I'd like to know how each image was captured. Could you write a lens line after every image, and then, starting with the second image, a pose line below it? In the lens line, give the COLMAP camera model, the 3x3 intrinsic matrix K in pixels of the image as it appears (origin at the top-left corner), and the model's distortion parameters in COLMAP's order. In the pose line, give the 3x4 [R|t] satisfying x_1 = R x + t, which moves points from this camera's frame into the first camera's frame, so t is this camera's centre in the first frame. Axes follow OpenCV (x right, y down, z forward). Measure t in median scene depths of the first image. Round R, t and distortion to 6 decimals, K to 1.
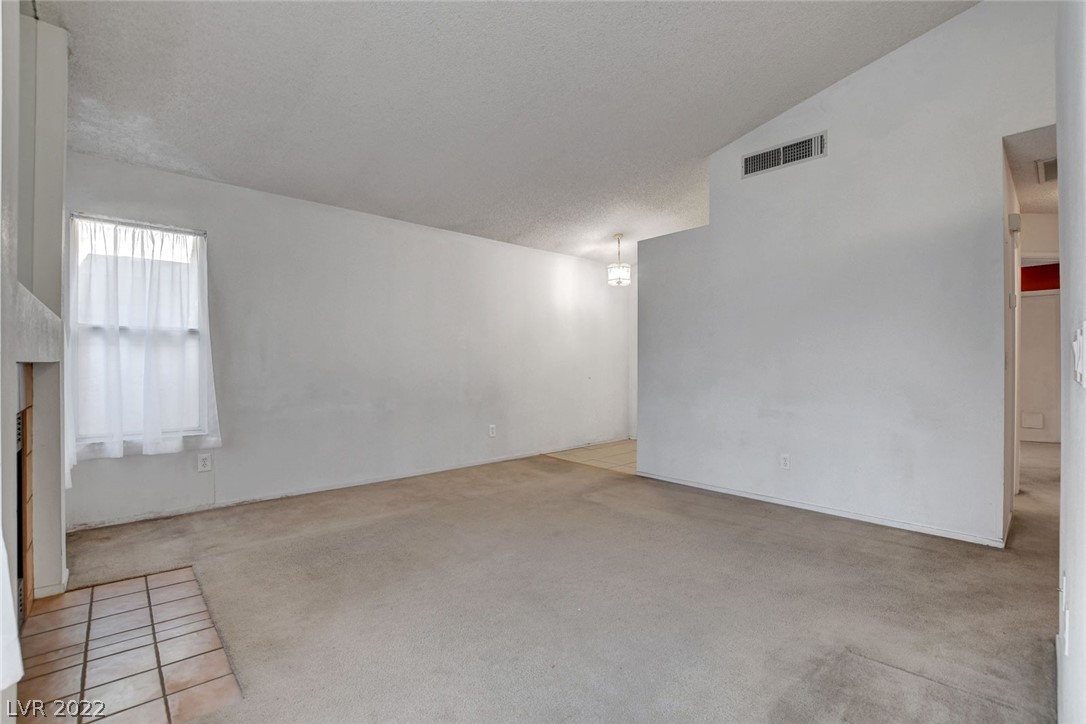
lens RADIAL K [[478.2, 0, 547.2], [0, 478.2, 361.9], [0, 0, 1]] dist [-0.033194, 0.004042]
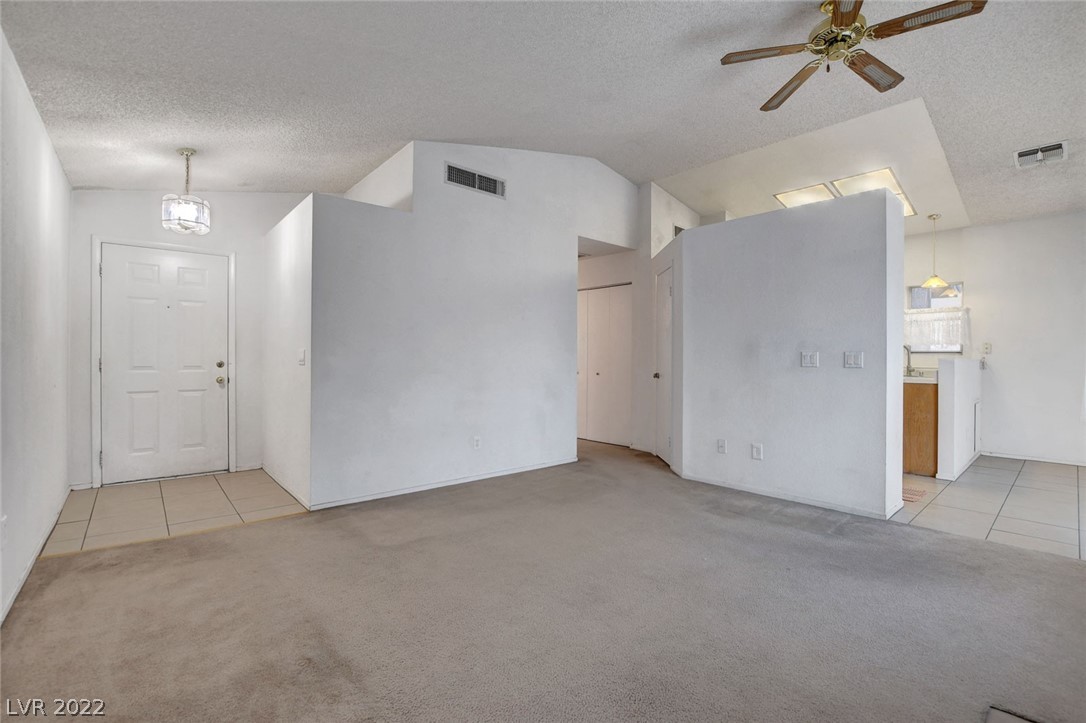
lens RADIAL K [[478.2, 0, 542.9], [0, 478.2, 363.5], [0, 0, 1]] dist [-0.033194, 0.004042]
pose [[0.040934, 0.000099, 0.999162, -0.588738], [0.000822, 1.000000, -0.000133, 0.012338], [-0.999162, 0.000827, 0.040934, 0.691005]]
